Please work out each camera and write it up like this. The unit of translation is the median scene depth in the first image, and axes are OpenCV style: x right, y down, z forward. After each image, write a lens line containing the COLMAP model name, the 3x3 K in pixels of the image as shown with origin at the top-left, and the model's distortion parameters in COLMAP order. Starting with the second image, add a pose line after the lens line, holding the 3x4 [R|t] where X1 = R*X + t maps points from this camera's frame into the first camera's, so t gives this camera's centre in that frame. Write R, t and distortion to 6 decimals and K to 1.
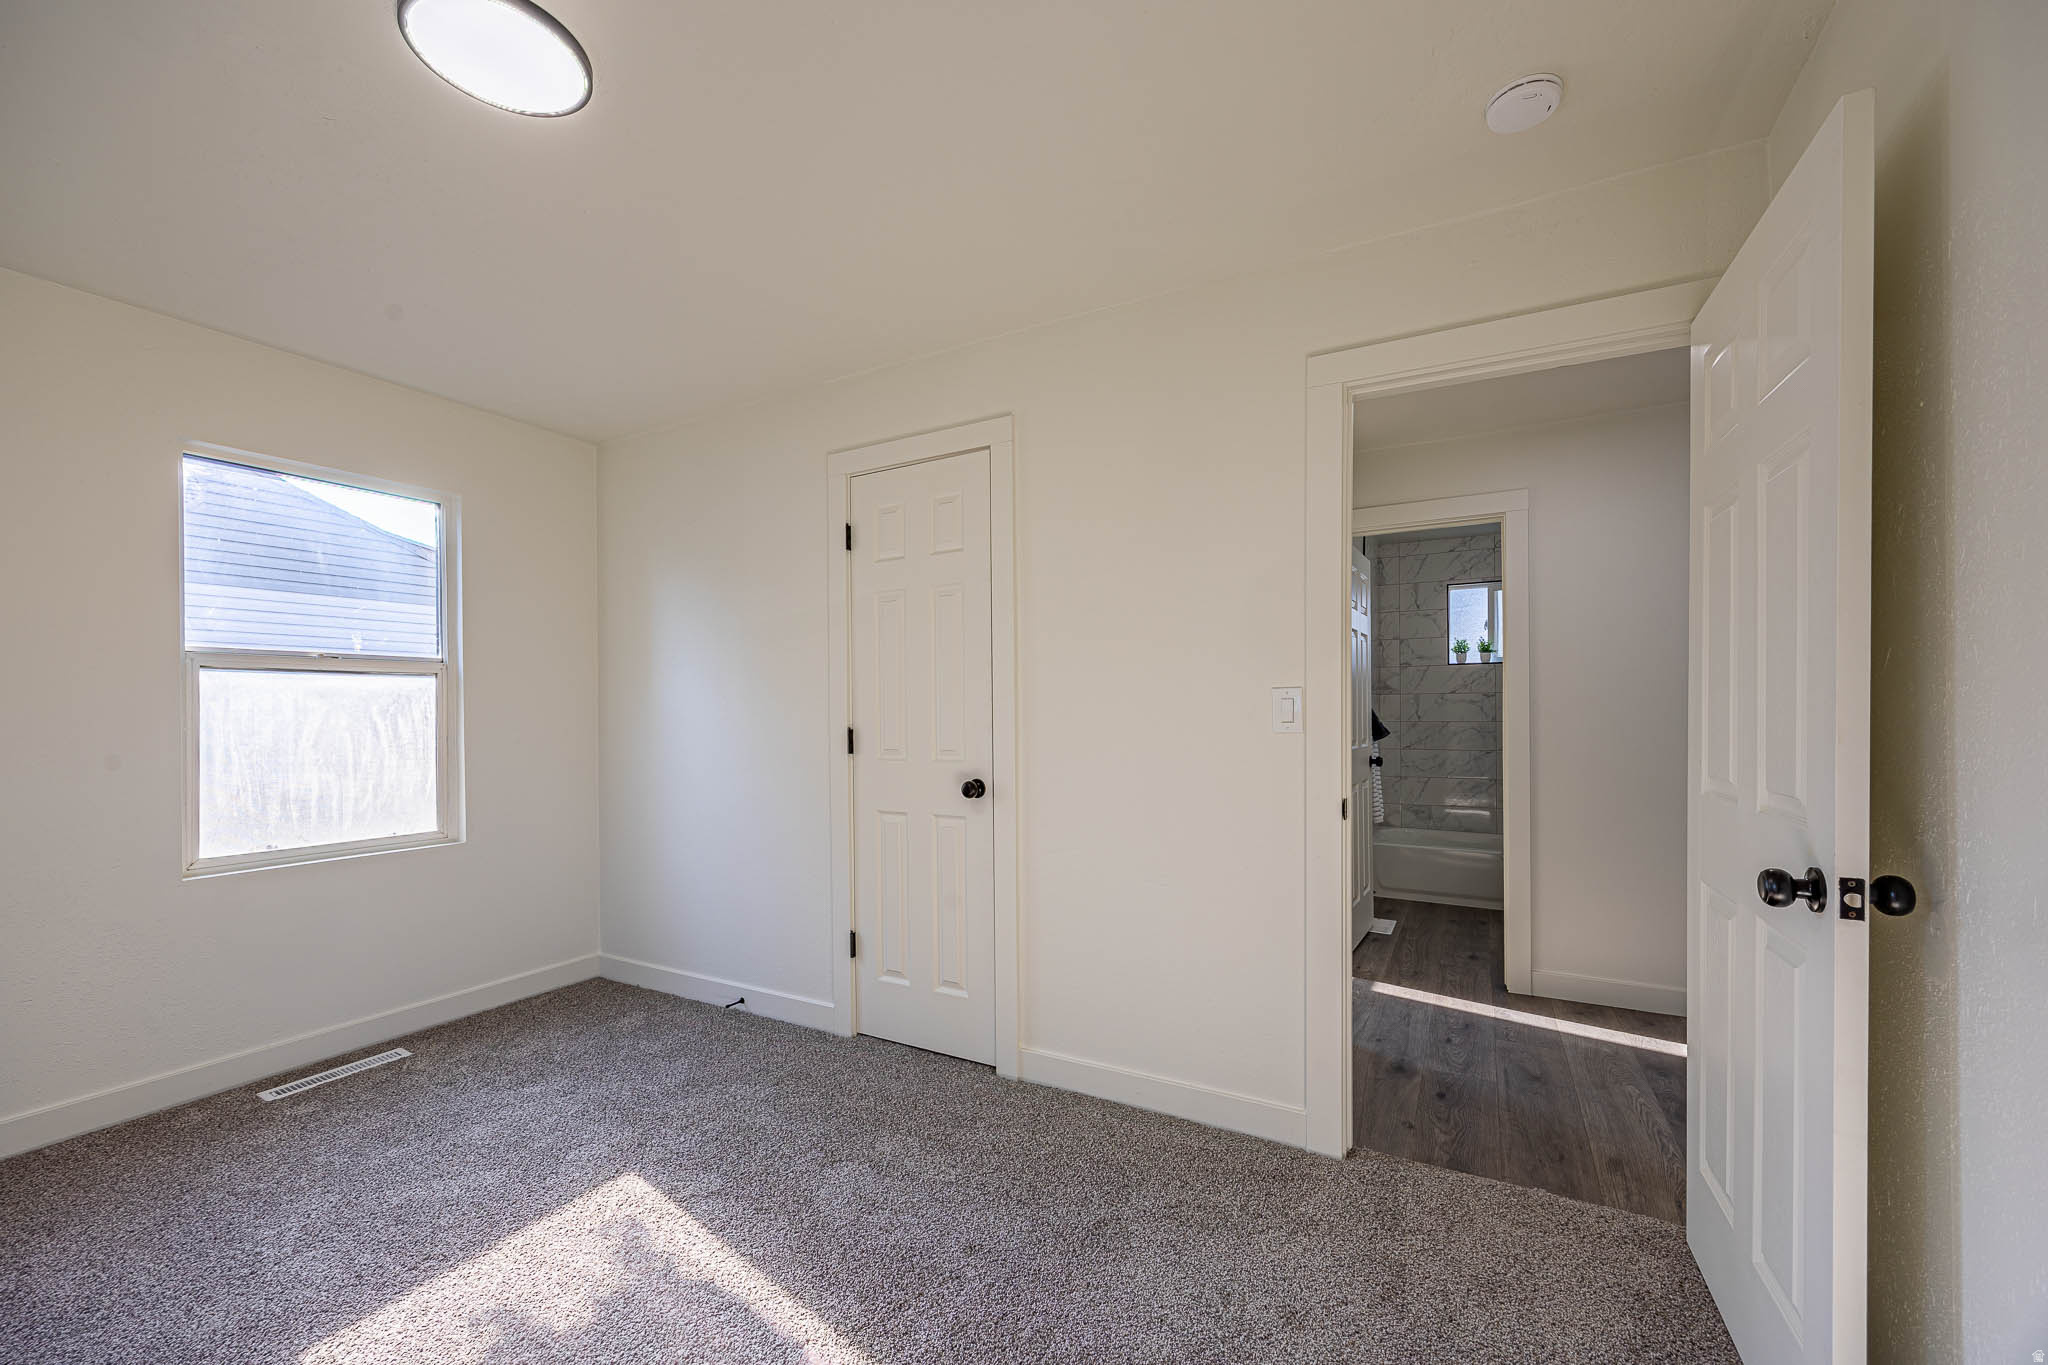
lens RADIAL K [[810.0, 0, 1021.9], [0, 810.0, 721.6], [0, 0, 1]] dist [0.000336, -0.000032]
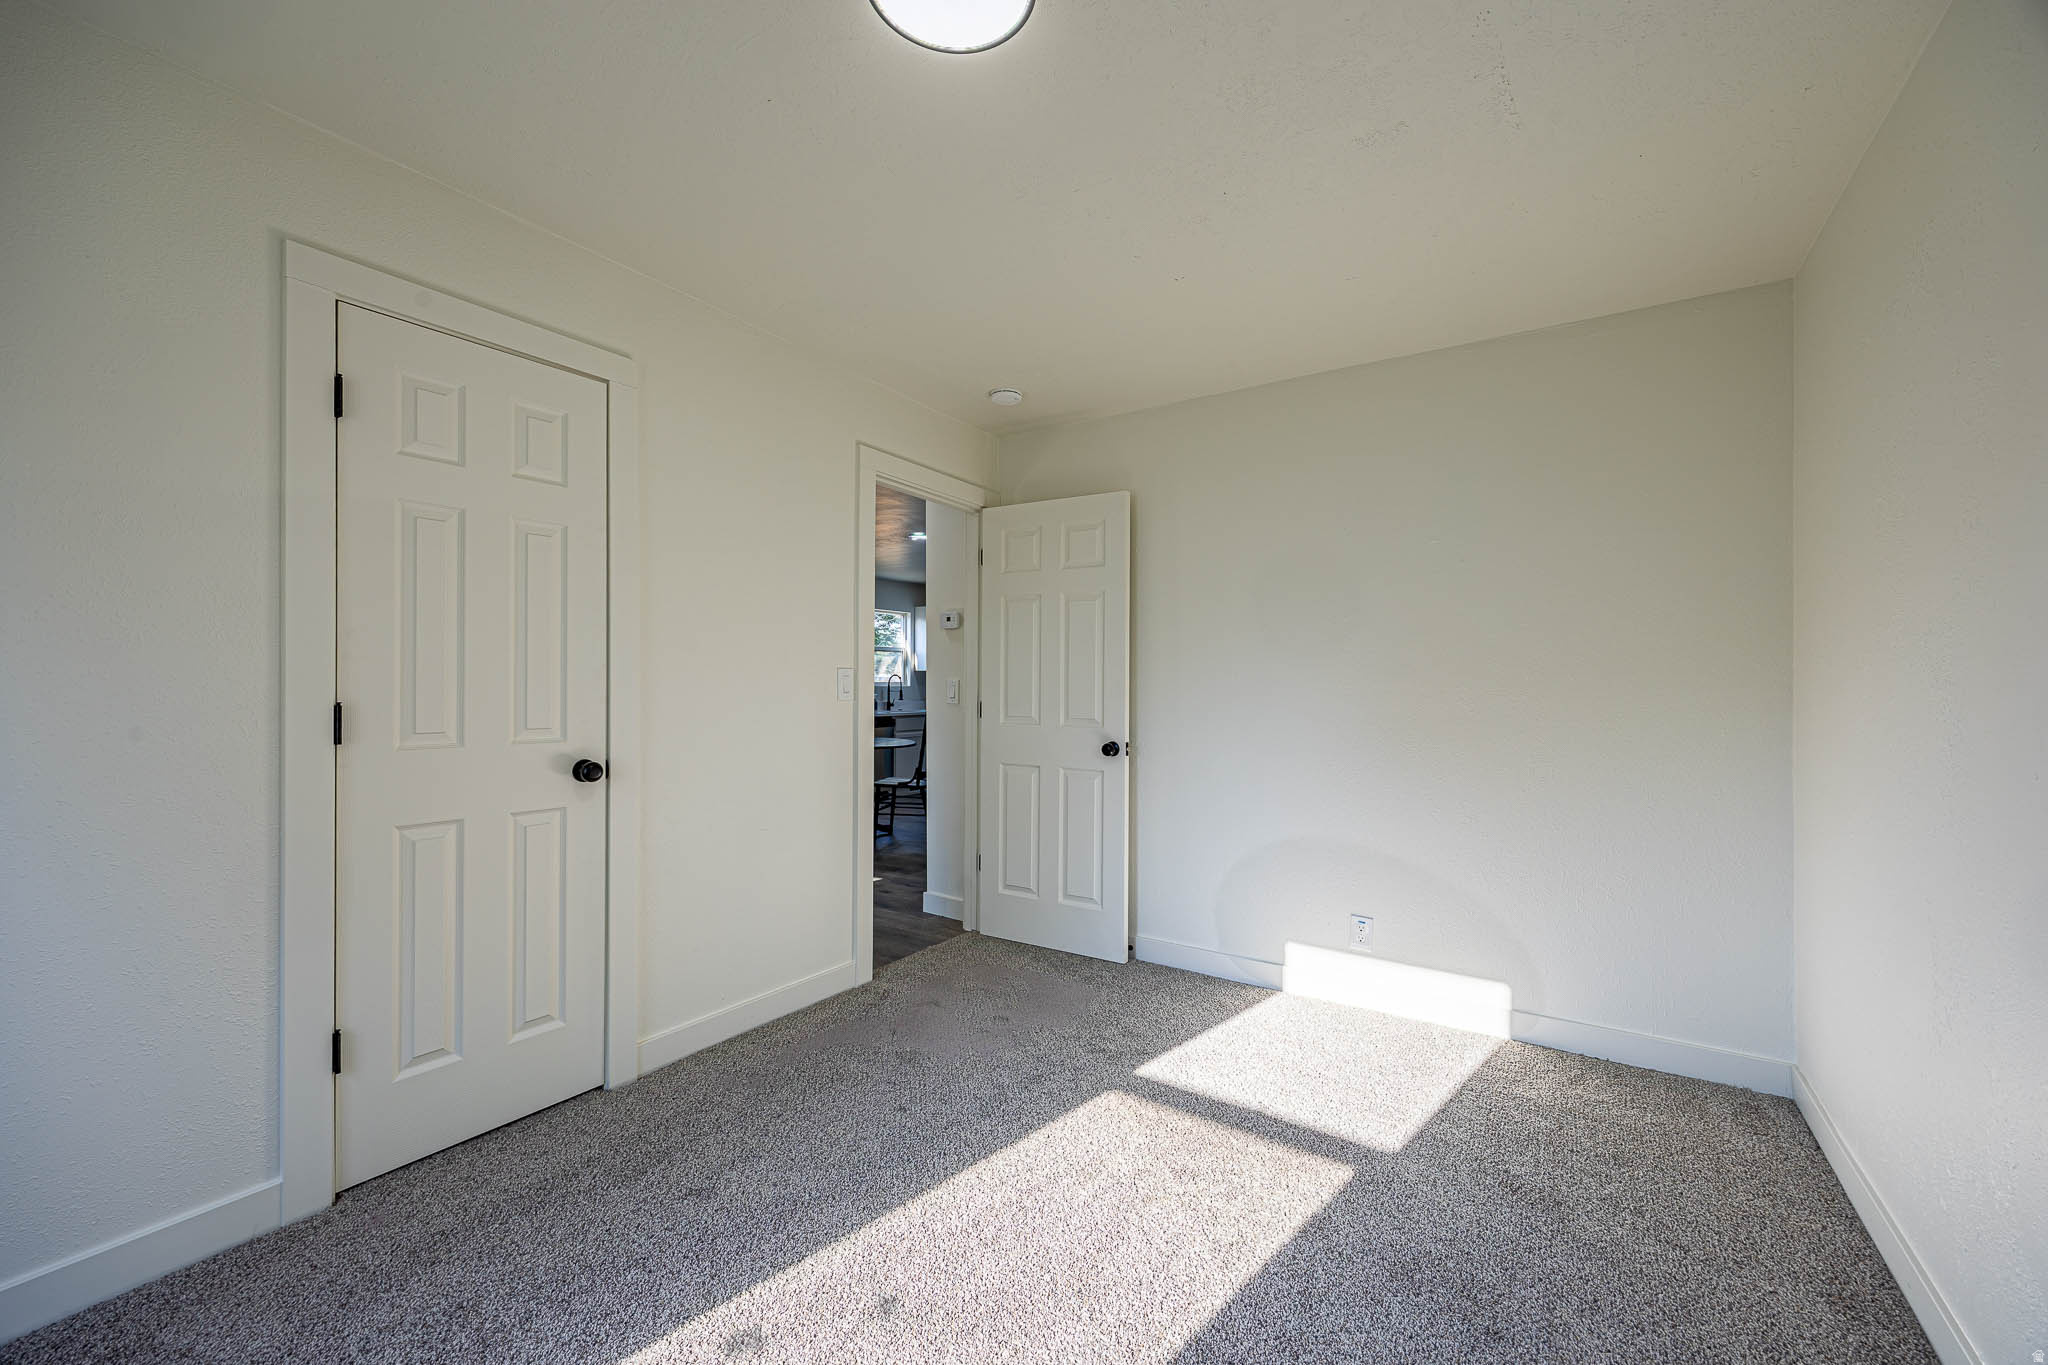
lens RADIAL K [[806.6, 0, 1024.0], [0, 806.6, 682.5], [0, 0, 1]] dist [-0.000335, -0.000057]
pose [[0.103809, -0.001595, 0.994596, -0.535994], [-0.004109, 0.999989, 0.002032, -0.009890], [-0.994589, -0.004298, 0.103801, 0.282636]]
